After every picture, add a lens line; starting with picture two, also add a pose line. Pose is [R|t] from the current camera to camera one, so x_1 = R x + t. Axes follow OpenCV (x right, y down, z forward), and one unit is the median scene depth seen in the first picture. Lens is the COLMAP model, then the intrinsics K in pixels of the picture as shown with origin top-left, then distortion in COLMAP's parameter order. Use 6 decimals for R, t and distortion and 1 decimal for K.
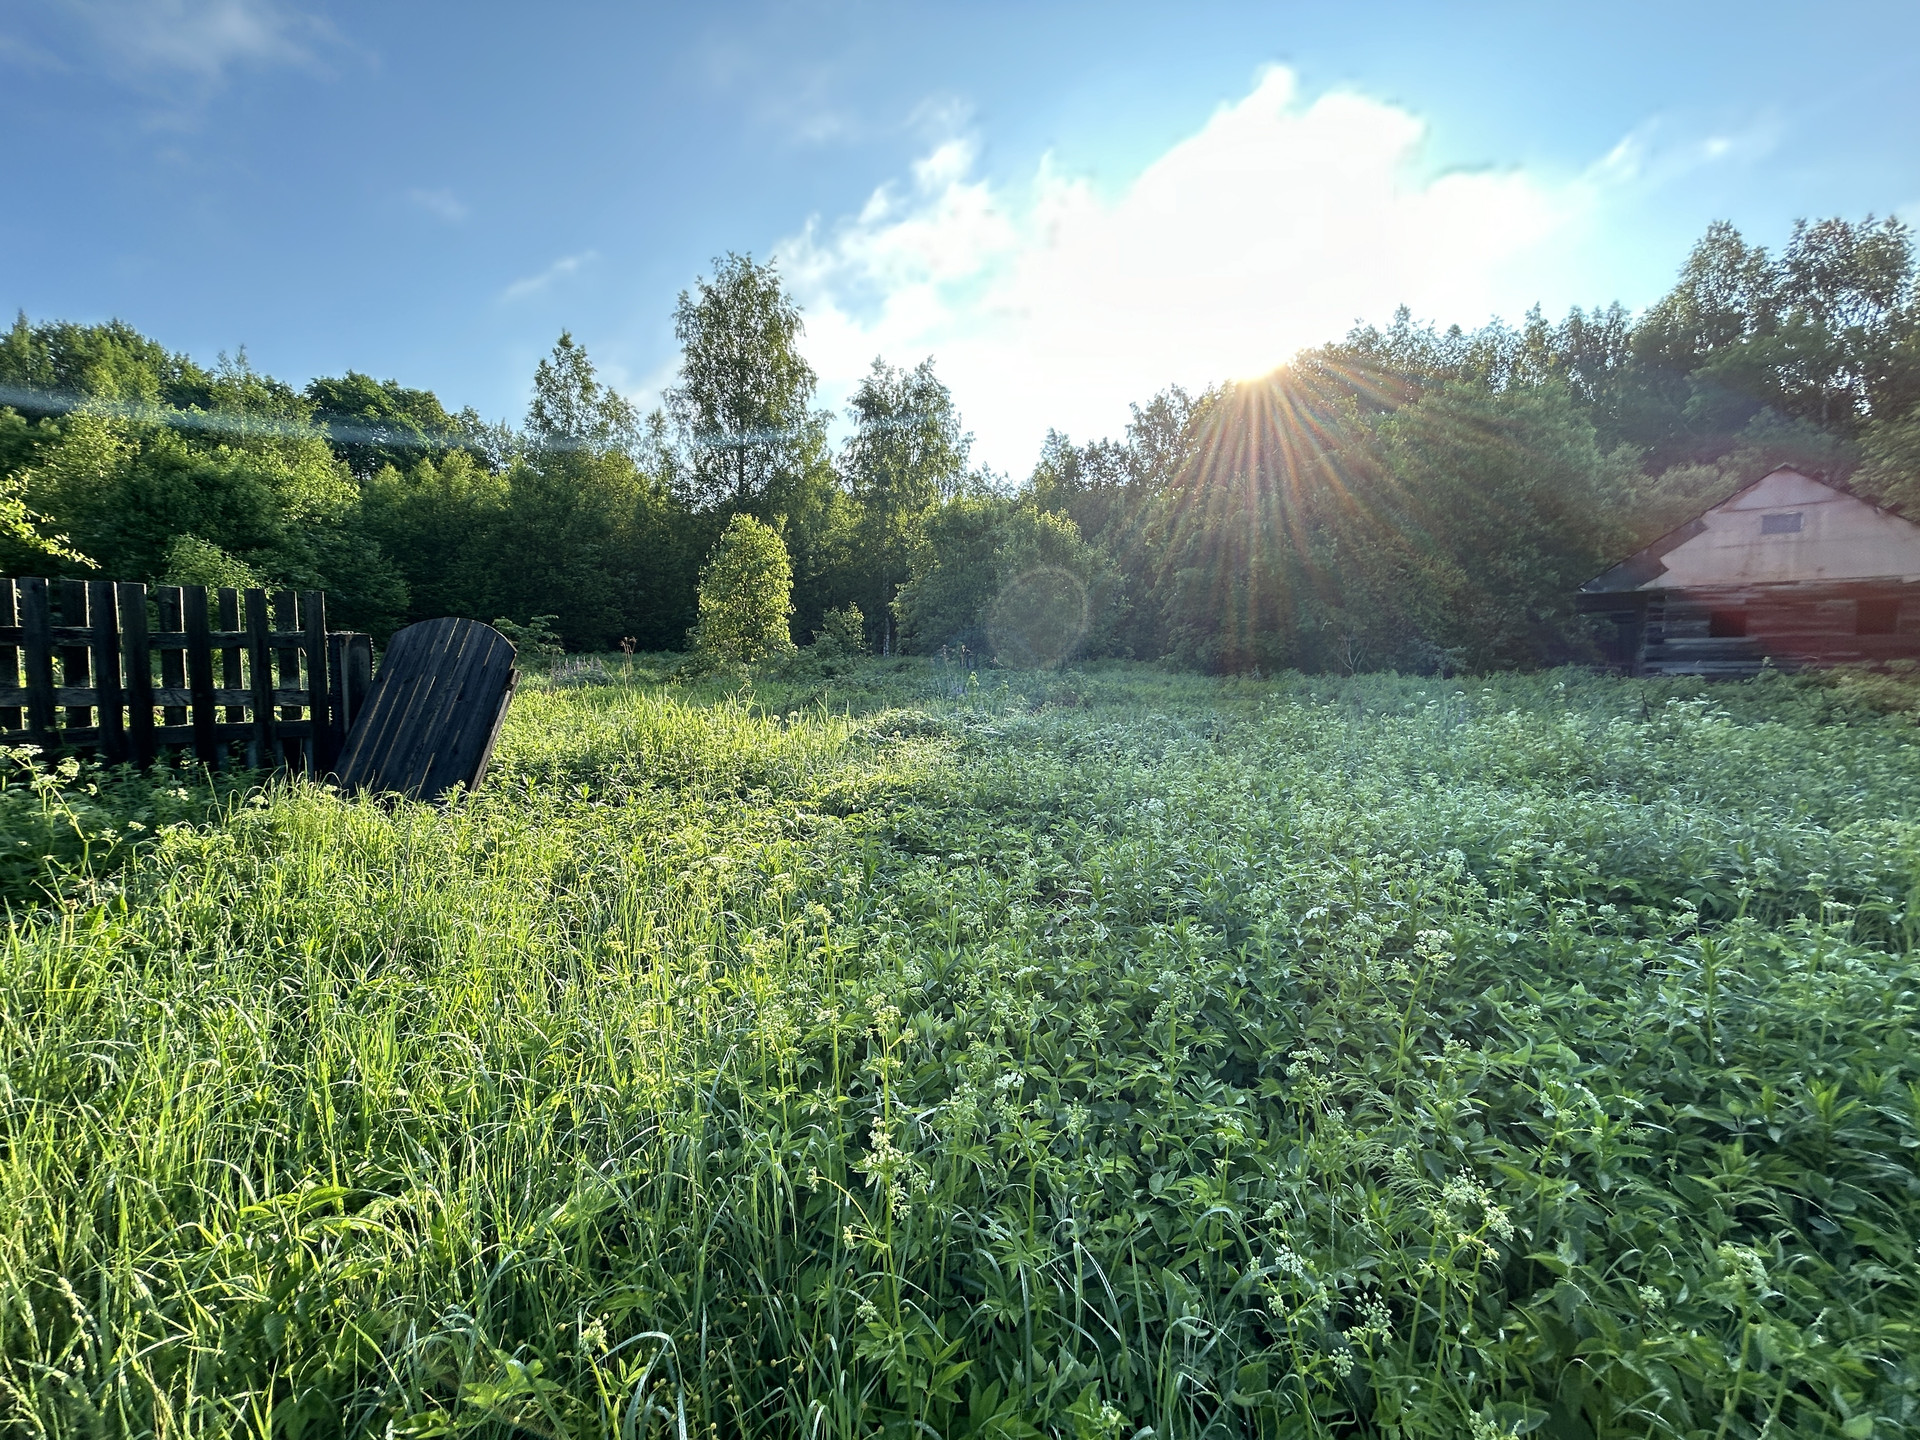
lens RADIAL K [[770.0, 0, 954.9], [0, 770.0, 721.8], [0, 0, 1]] dist [-0.001475, 0.001092]
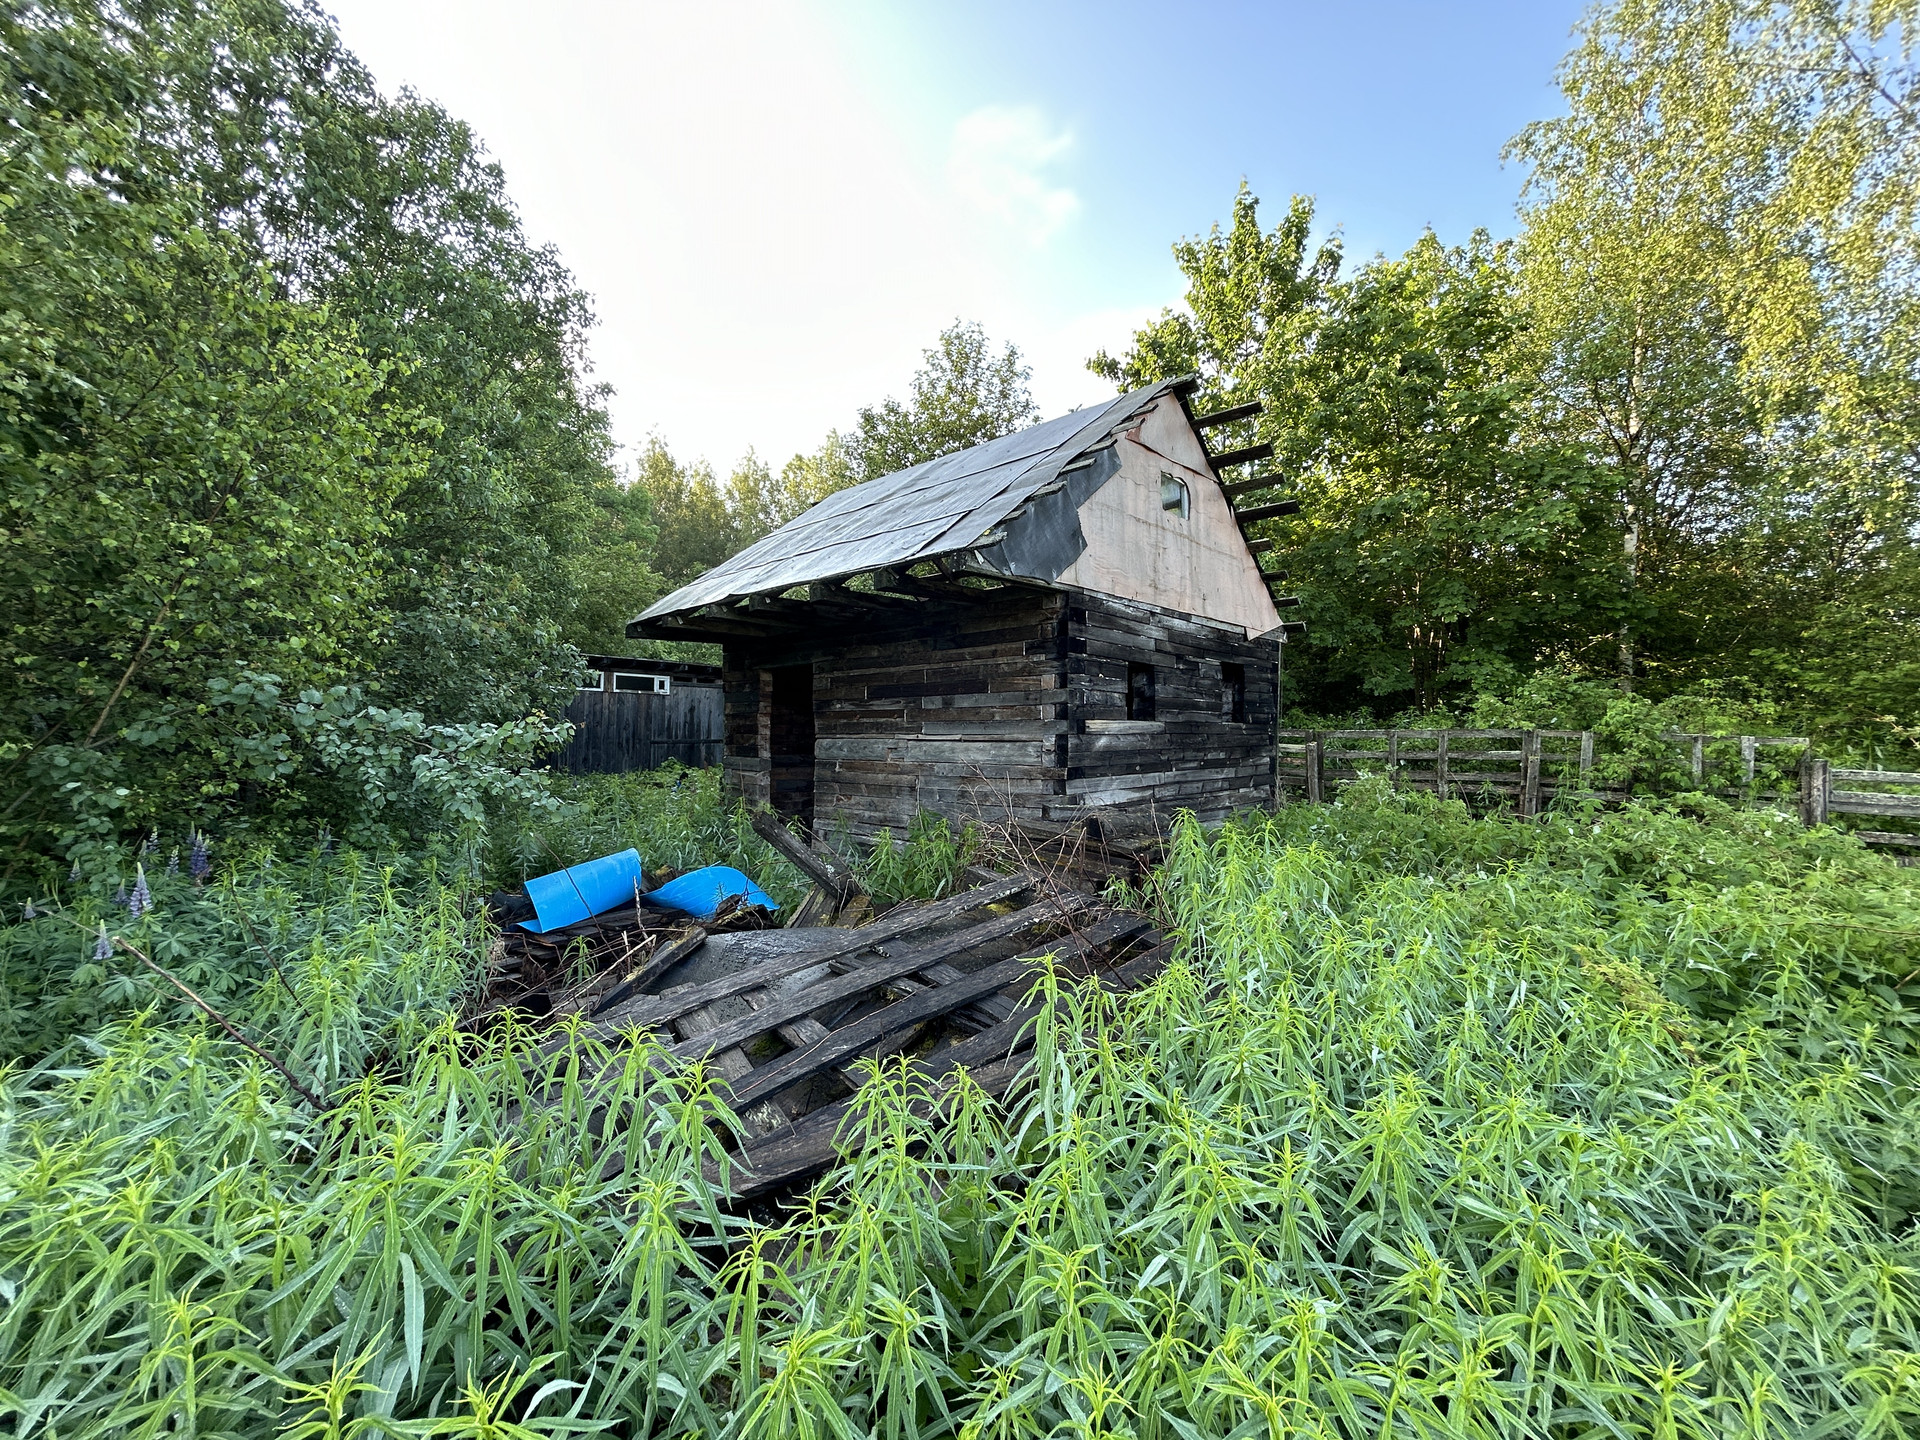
lens RADIAL K [[770.0, 0, 957.2], [0, 770.0, 720.3], [0, 0, 1]] dist [-0.001475, 0.001092]
pose [[0.075842, 0.005584, 0.997104, 0.287088], [0.057875, 0.998274, -0.009993, -0.058467], [-0.995439, 0.058465, 0.075388, 0.564105]]
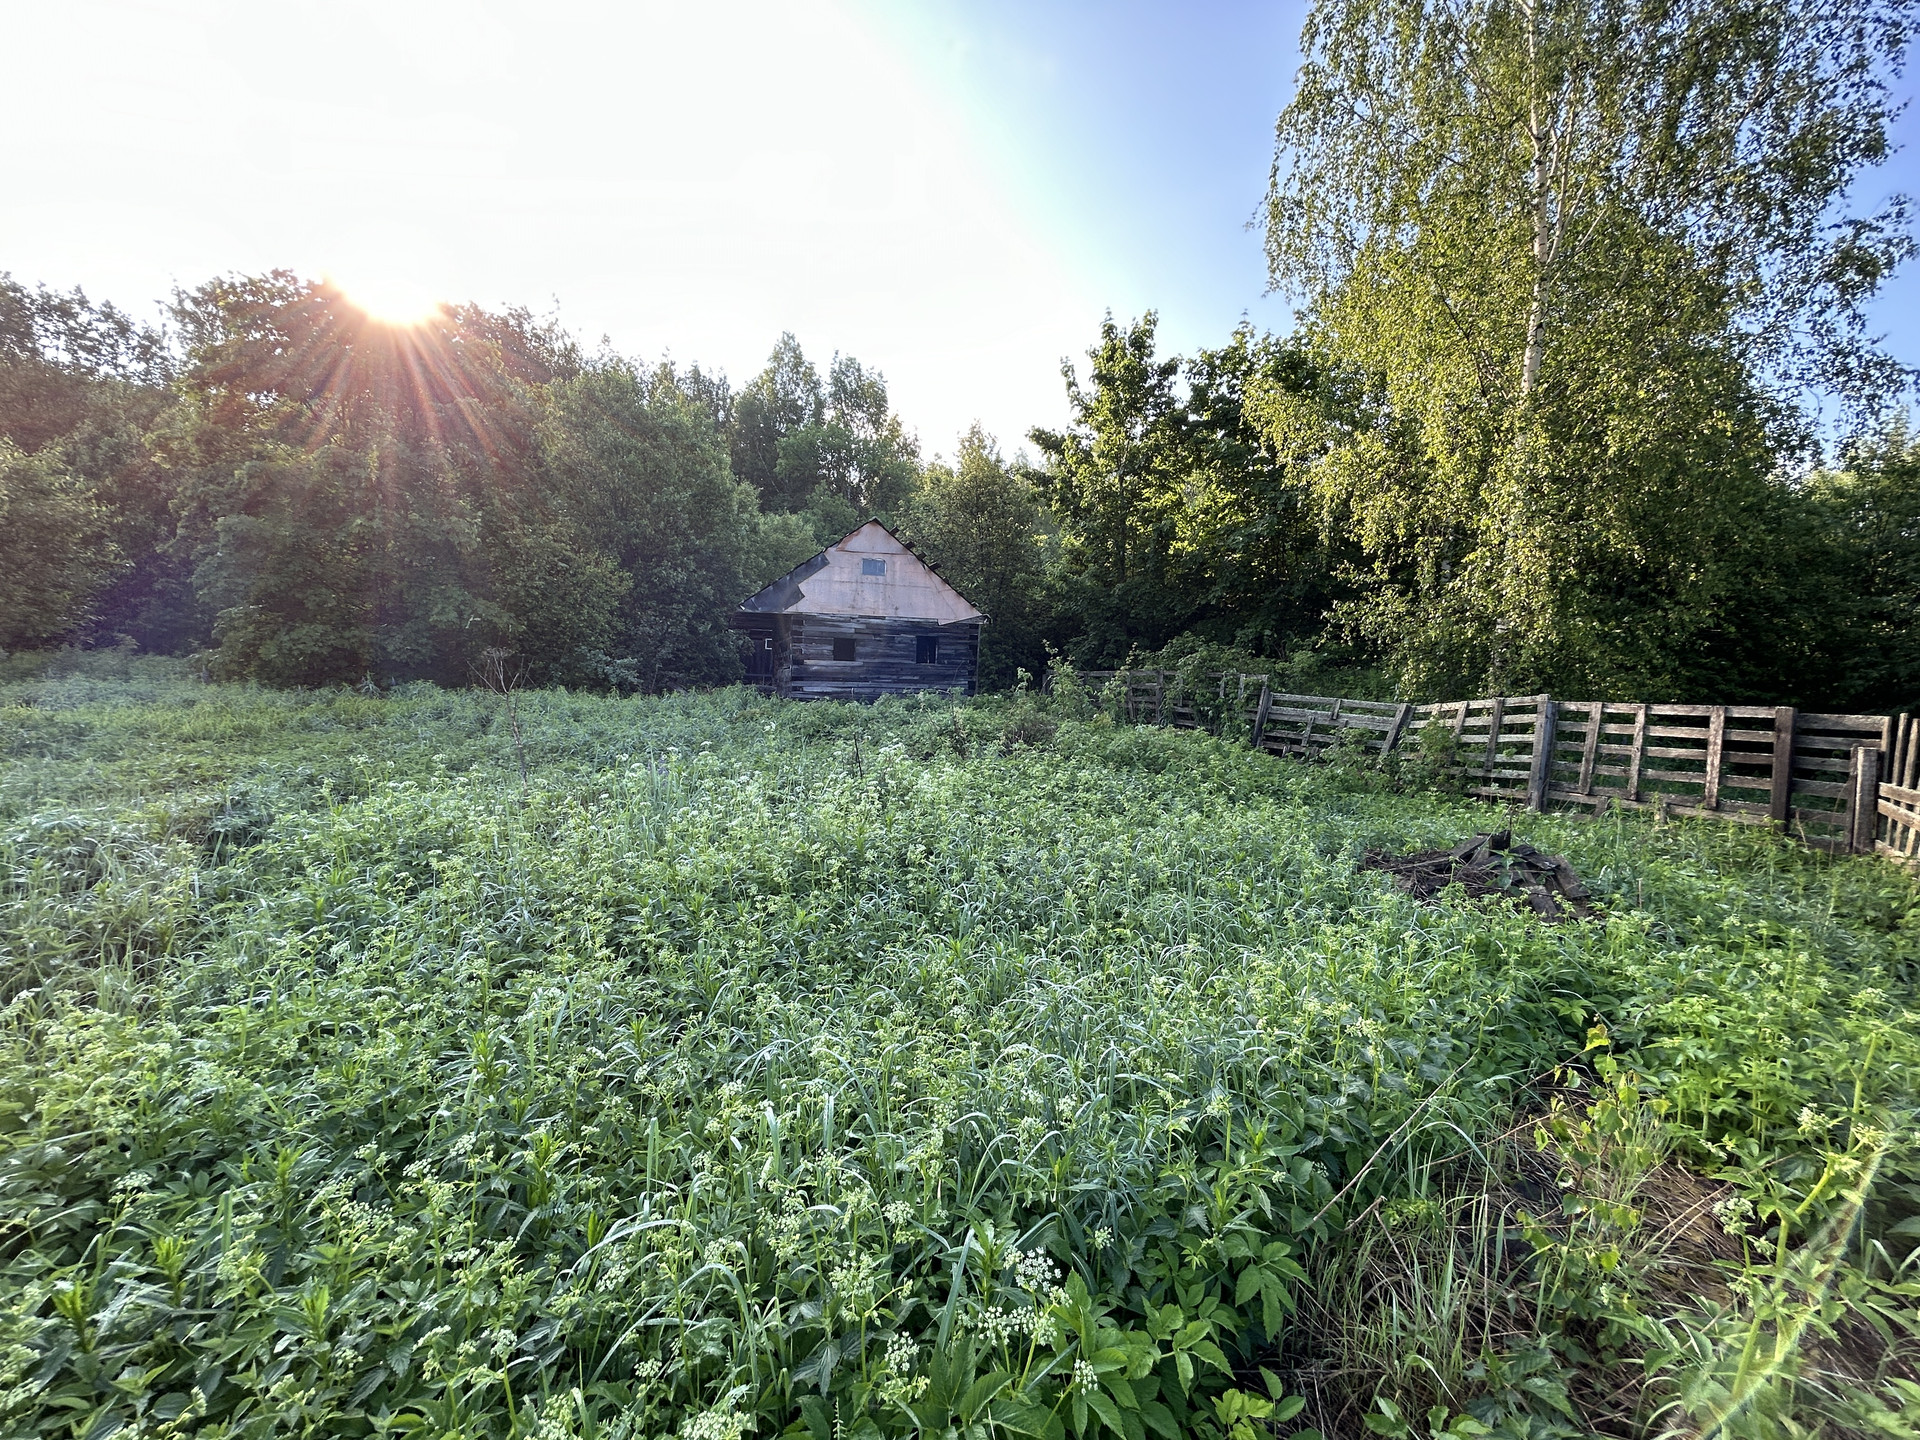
lens RADIAL K [[770.0, 0, 956.2], [0, 770.0, 721.1], [0, 0, 1]] dist [-0.001475, 0.001092]
pose [[0.541944, -0.035048, 0.839683, 0.067743], [0.031833, 0.999269, 0.021163, -0.020456], [-0.839811, 0.015261, 0.542664, 0.126804]]
